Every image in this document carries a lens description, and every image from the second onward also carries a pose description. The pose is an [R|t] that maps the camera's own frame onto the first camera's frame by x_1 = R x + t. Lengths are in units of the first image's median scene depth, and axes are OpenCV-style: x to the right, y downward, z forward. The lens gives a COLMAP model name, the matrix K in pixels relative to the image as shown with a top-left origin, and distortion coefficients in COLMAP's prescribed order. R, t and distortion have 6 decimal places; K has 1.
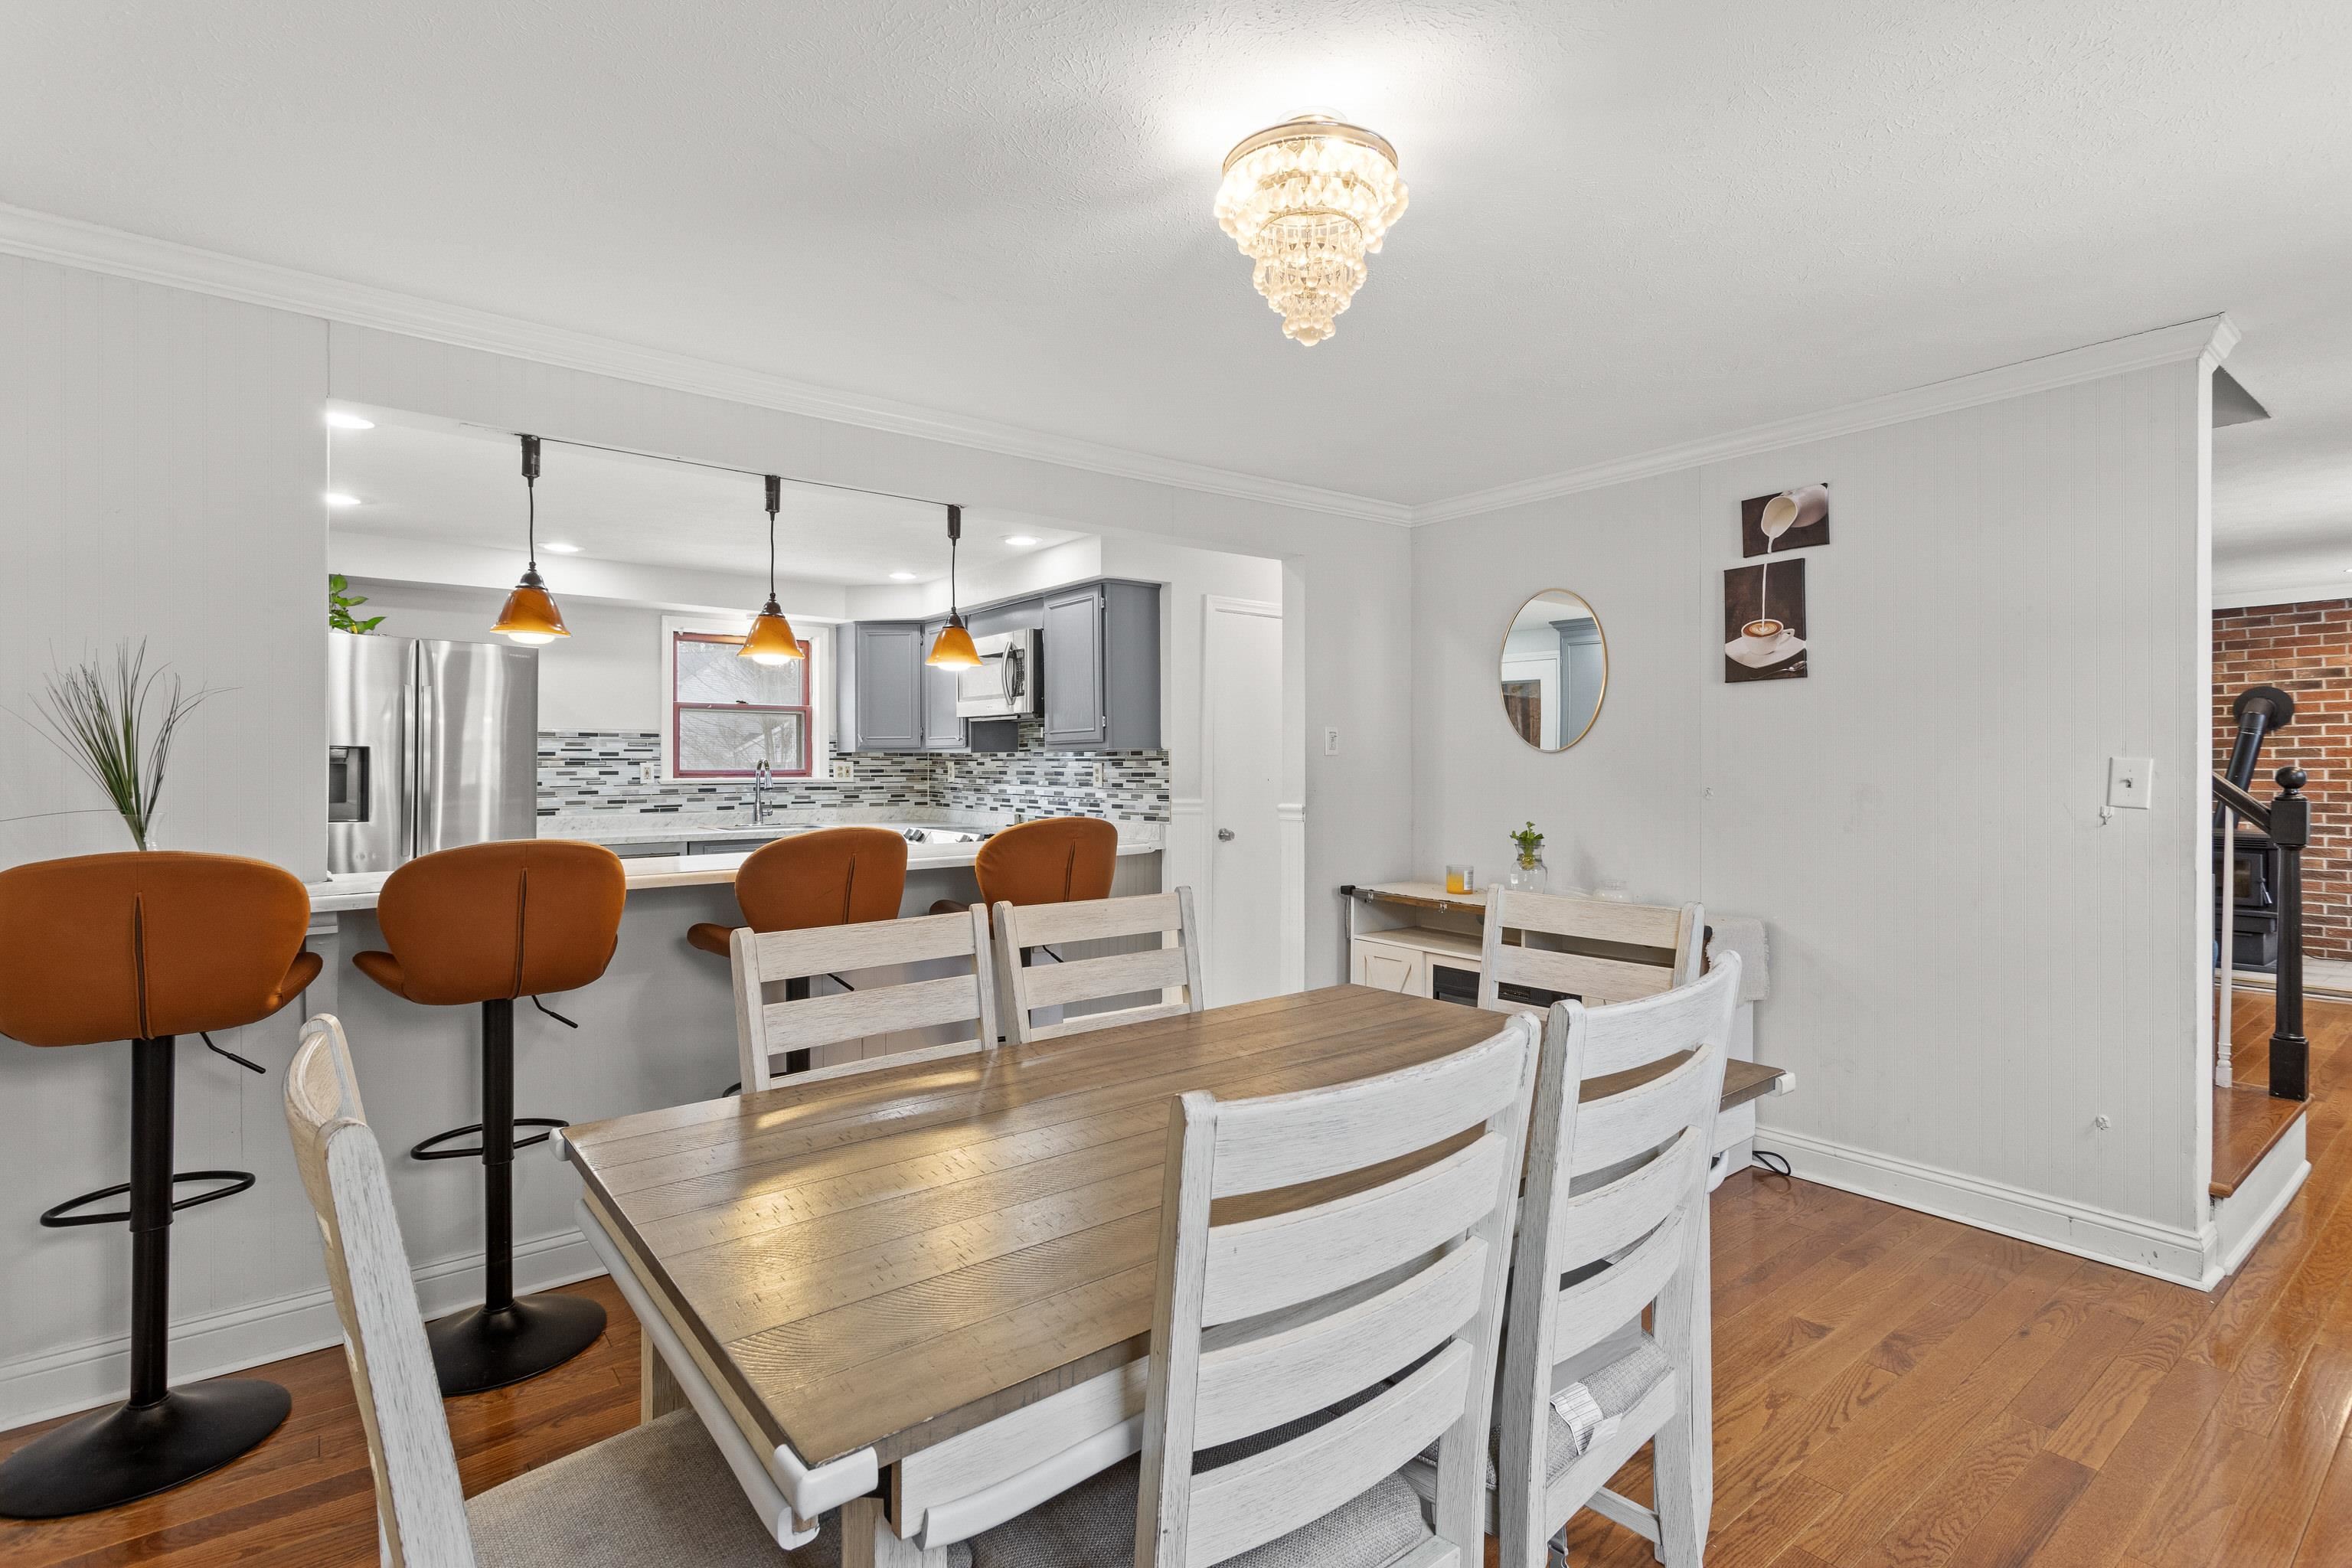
lens RADIAL K [[1111.0, 0, 1182.1], [0, 1111.0, 763.6], [0, 0, 1]] dist [-0.001383, 0.000874]
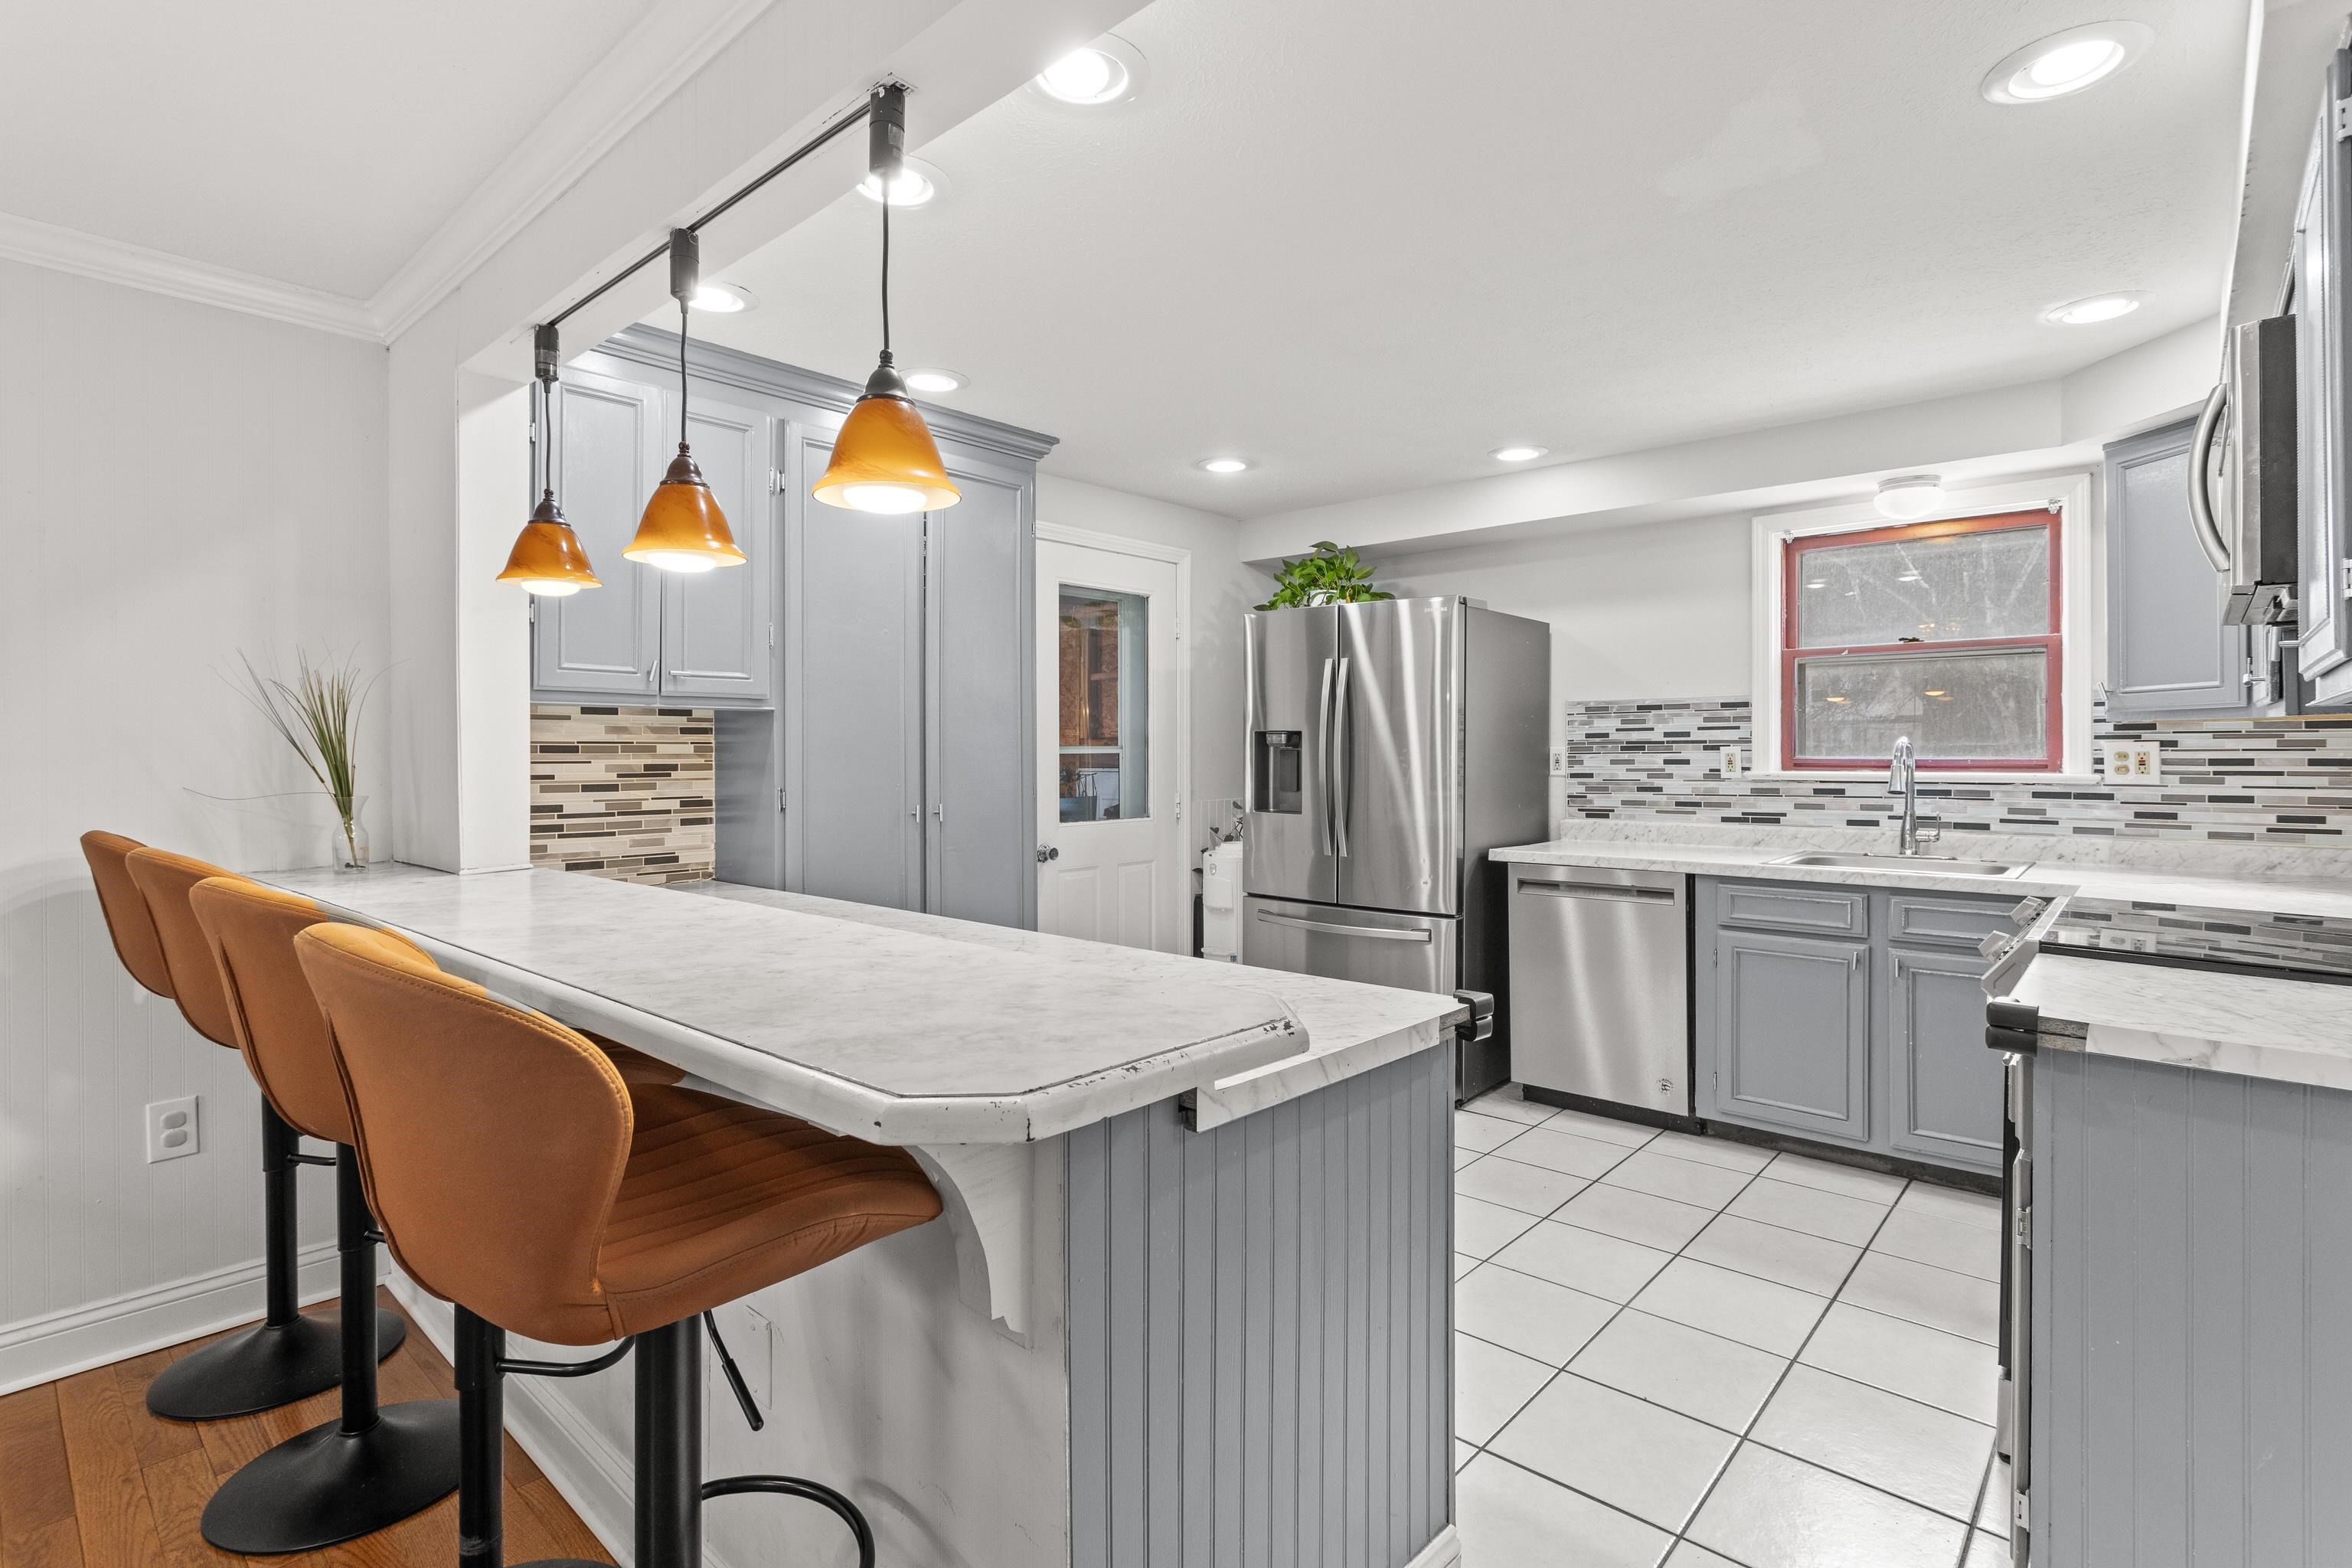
lens RADIAL K [[1102.0, 0, 1188.8], [0, 1102.0, 756.6], [0, 0, 1]] dist [-0.003562, -0.000196]
pose [[0.166544, 0.004211, -0.986025, 0.110798], [0.002921, 0.999984, 0.004764, 0.001027], [0.986030, -0.003674, 0.166529, 0.579030]]
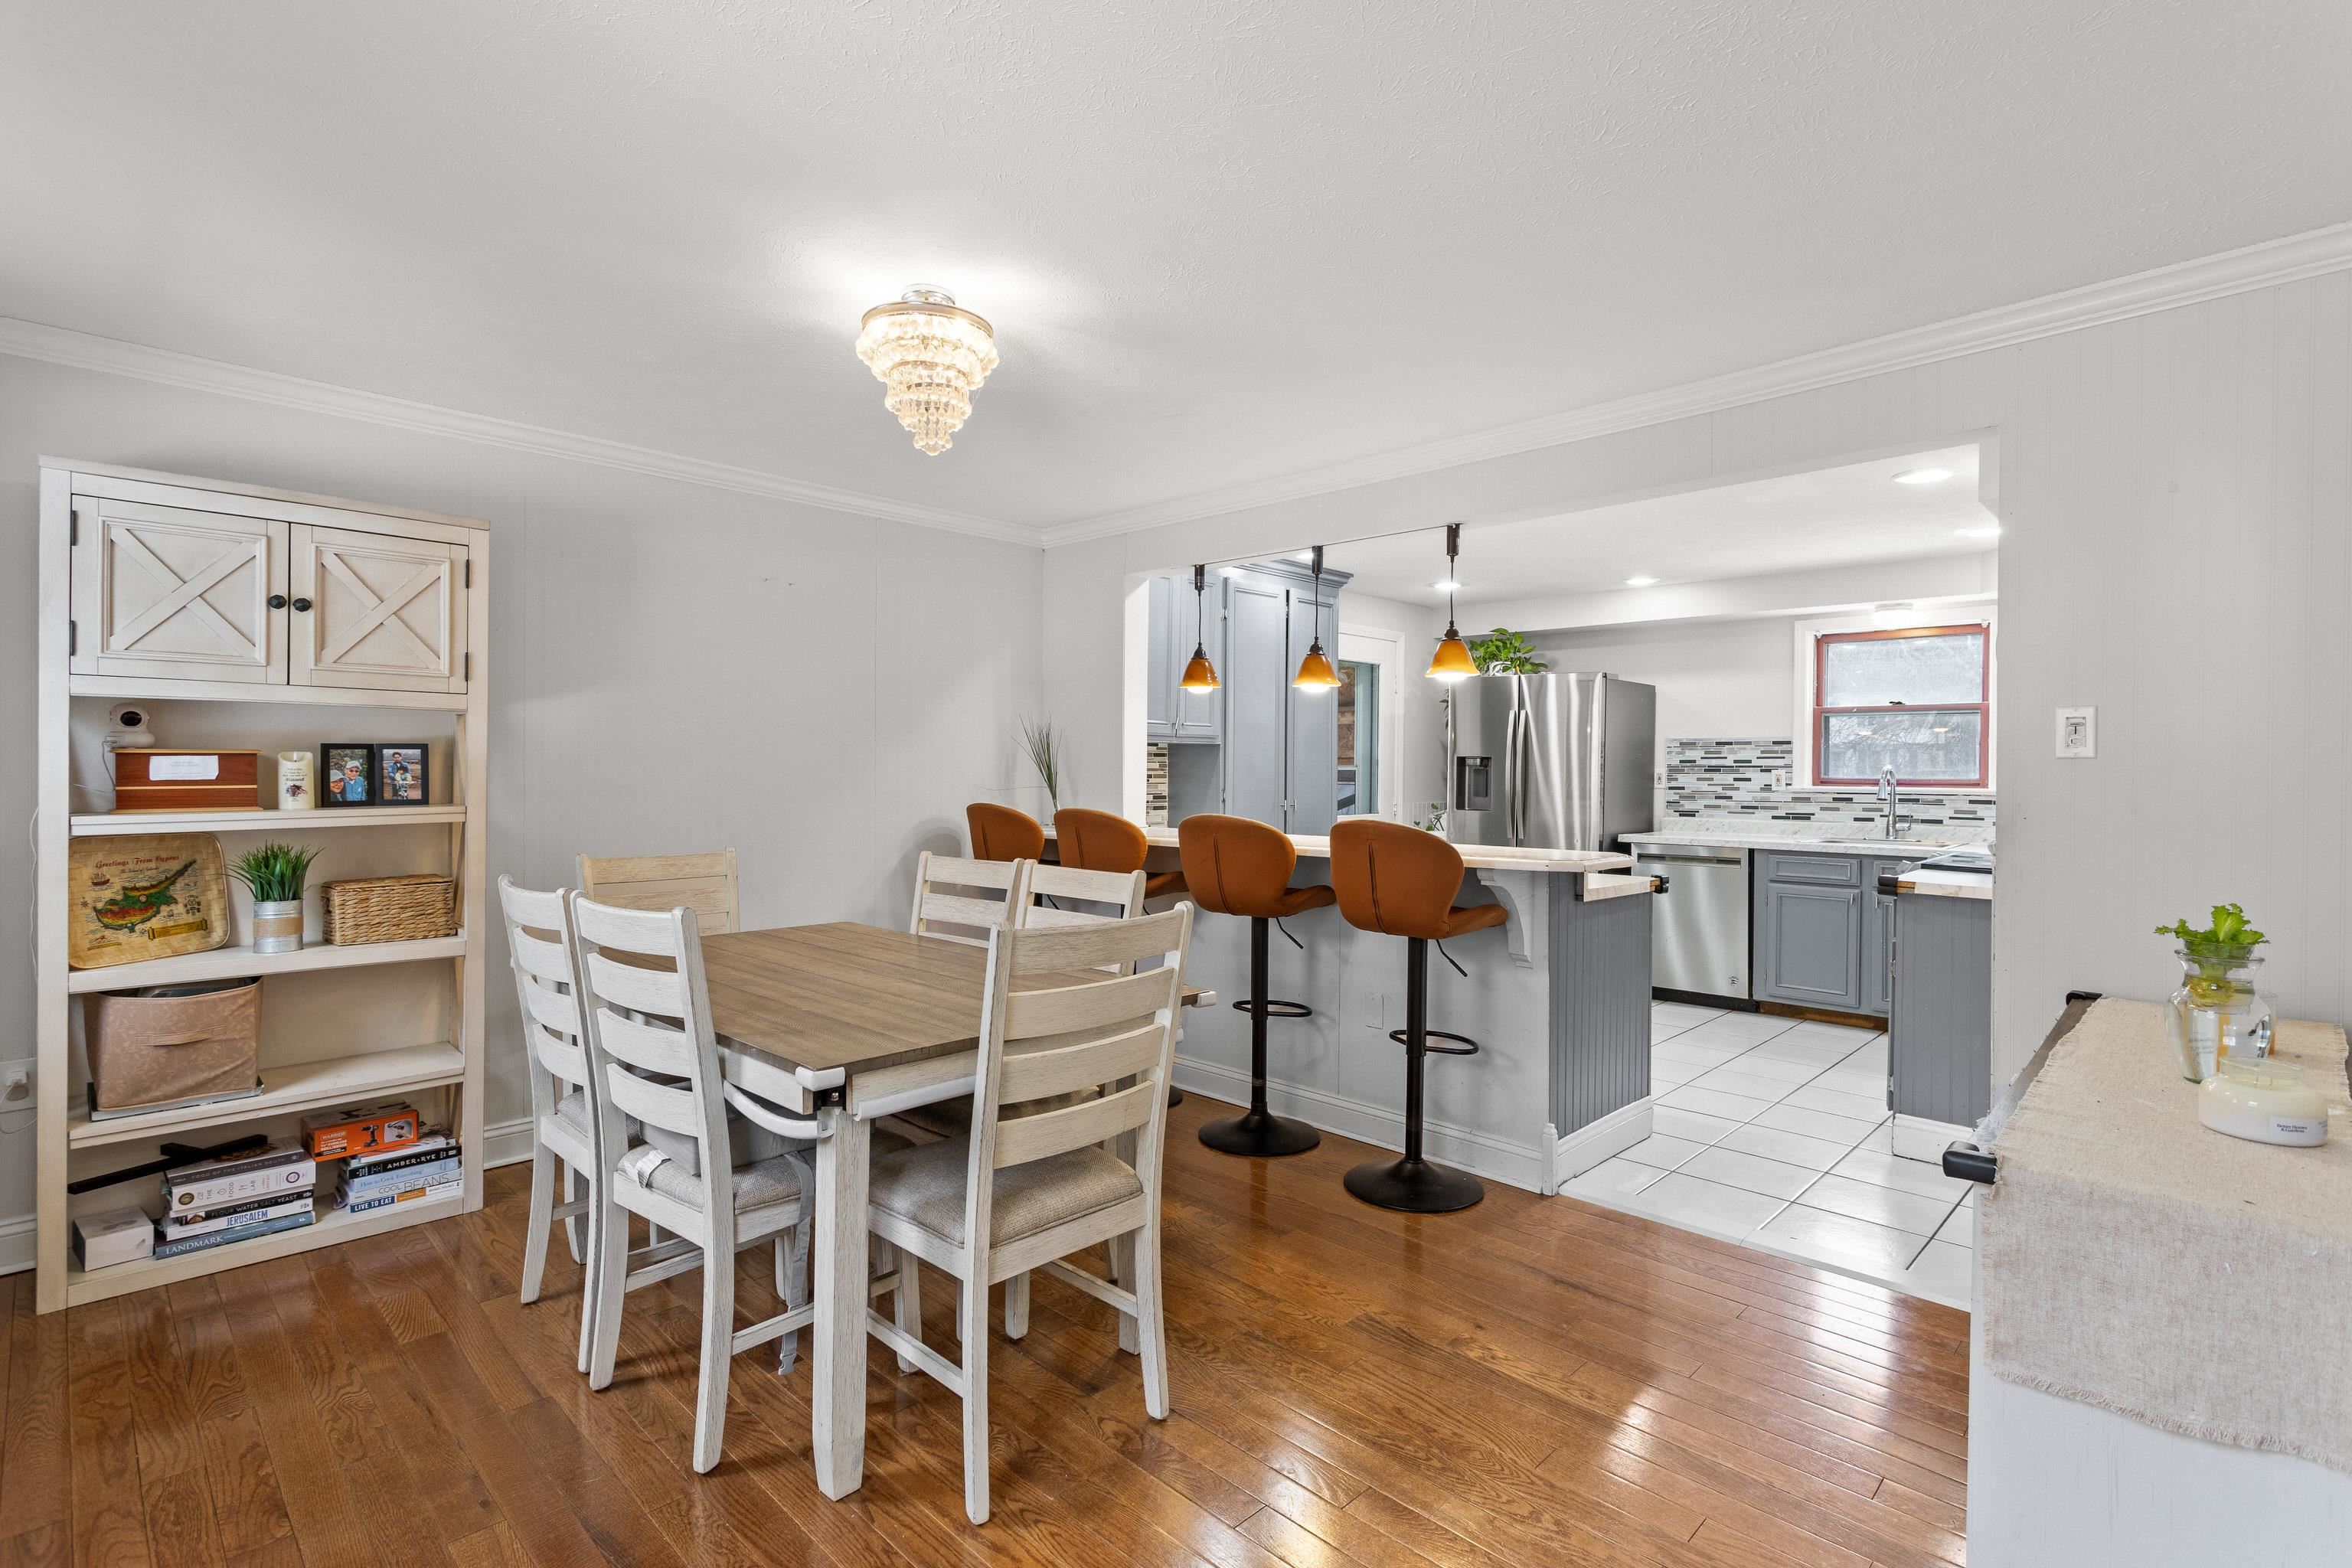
lens RADIAL K [[1092.8, 0, 1183.7], [0, 1092.8, 775.2], [0, 0, 1]] dist [-0.003262, 0.000059]
pose [[0.119976, 0.008890, -0.992737, 0.444944], [-0.006855, 0.999943, 0.008127, -0.000395], [0.992753, 0.005830, 0.120030, 0.345844]]
